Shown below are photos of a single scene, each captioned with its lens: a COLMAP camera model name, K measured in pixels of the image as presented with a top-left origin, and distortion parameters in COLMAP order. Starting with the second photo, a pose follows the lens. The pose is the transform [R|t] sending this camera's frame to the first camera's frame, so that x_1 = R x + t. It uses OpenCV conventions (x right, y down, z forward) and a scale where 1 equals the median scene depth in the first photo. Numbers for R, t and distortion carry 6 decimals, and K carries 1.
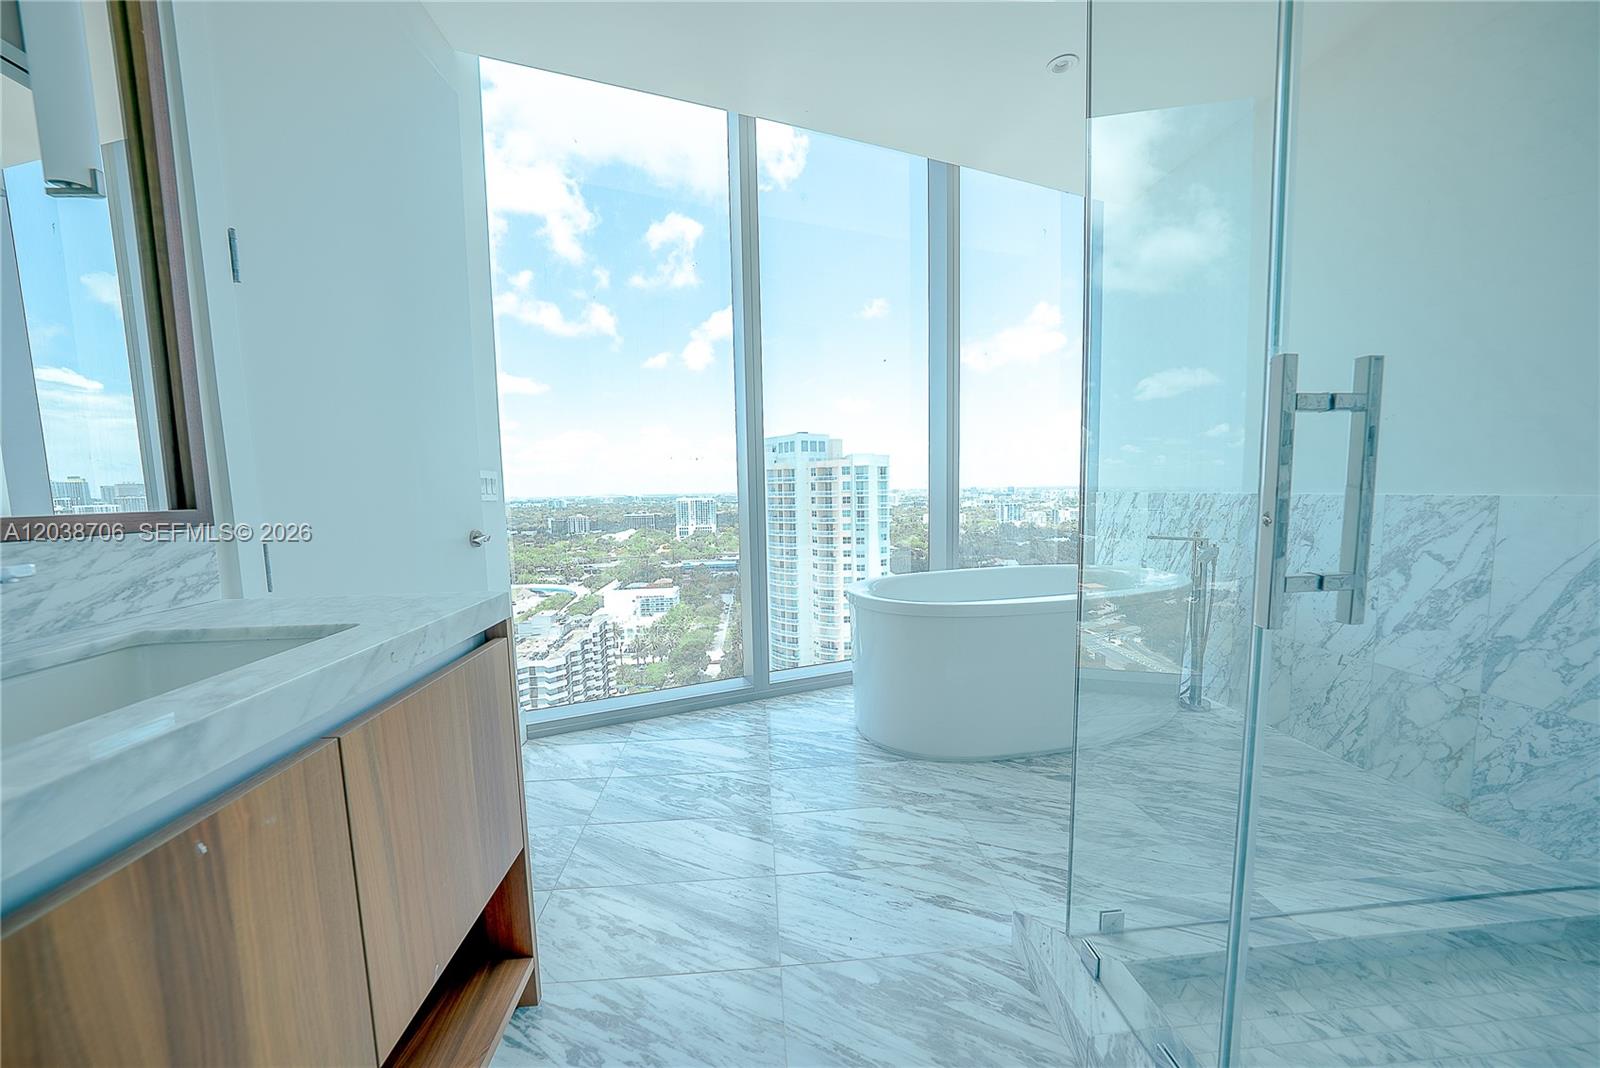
lens RADIAL K [[571.2, 0, 804.1], [0, 571.2, 534.5], [0, 0, 1]] dist [-0.011388, 0.001853]
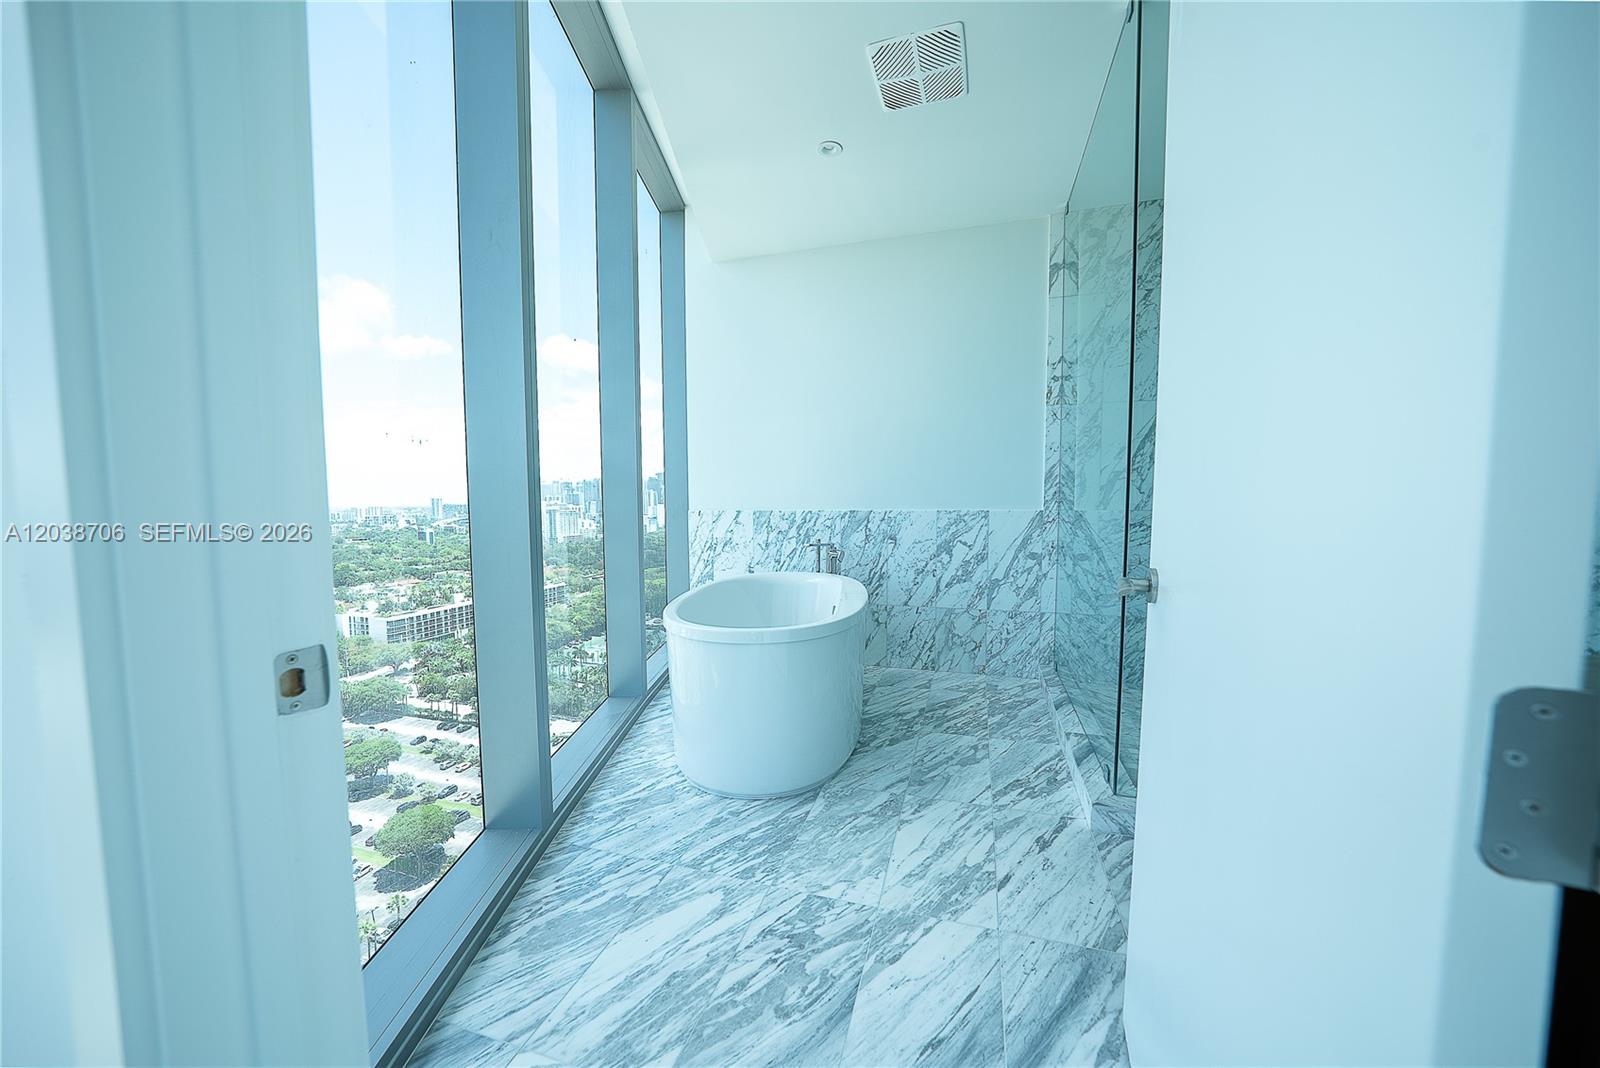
lens RADIAL K [[571.2, 0, 786.3], [0, 571.2, 535.4], [0, 0, 1]] dist [-0.011388, 0.001853]
pose [[0.393883, -0.039715, 0.918302, -0.783508], [0.073712, 0.997213, 0.011511, -0.047559], [-0.916200, 0.063156, 0.395713, 0.727707]]
